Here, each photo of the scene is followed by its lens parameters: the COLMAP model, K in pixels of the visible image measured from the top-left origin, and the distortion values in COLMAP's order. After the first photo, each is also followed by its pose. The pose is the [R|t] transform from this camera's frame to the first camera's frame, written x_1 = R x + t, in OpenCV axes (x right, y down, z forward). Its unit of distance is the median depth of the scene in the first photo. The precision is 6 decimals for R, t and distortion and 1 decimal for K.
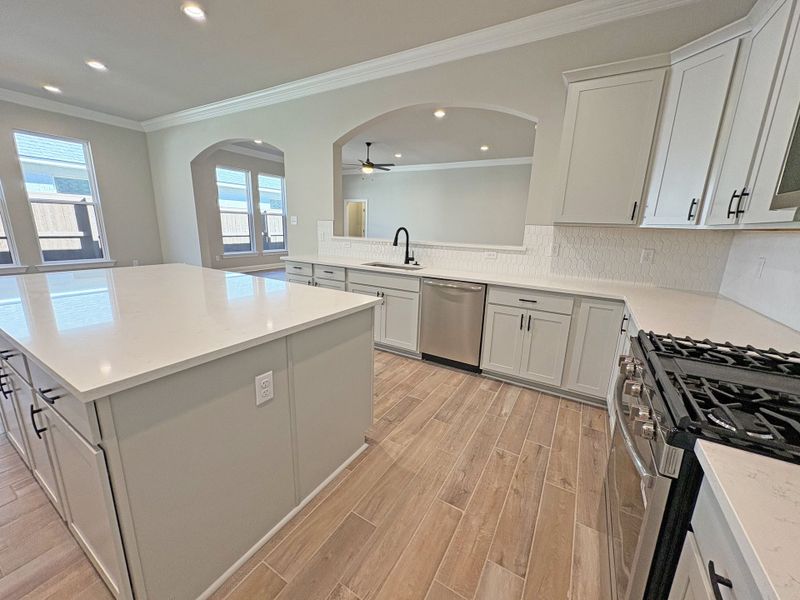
lens RADIAL K [[318.7, 0, 397.8], [0, 318.7, 298.2], [0, 0, 1]] dist [0.000185, 0.000273]
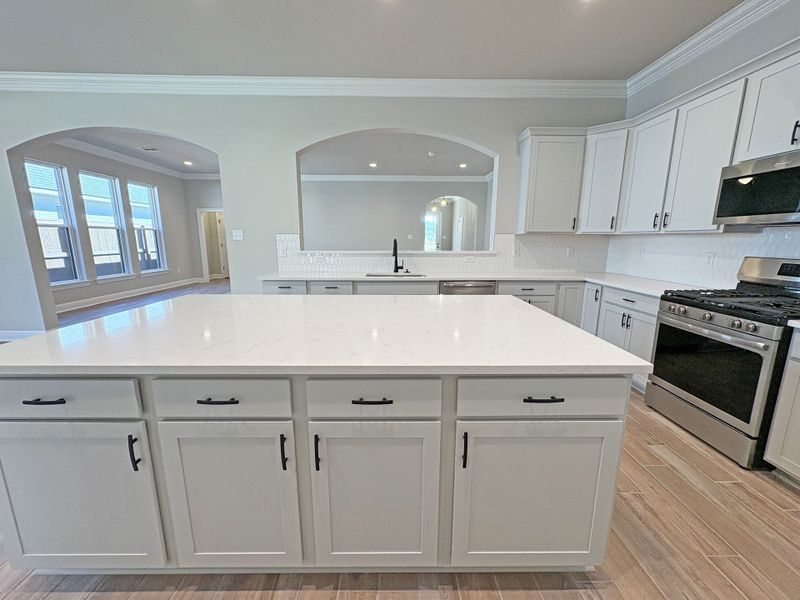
lens RADIAL K [[318.7, 0, 401.3], [0, 318.7, 299.1], [0, 0, 1]] dist [0.000185, 0.000273]
pose [[0.851551, -0.127804, 0.508456, -0.367417], [0.141172, 0.989908, 0.012388, -0.021443], [-0.504907, 0.061231, 0.860999, 0.052490]]
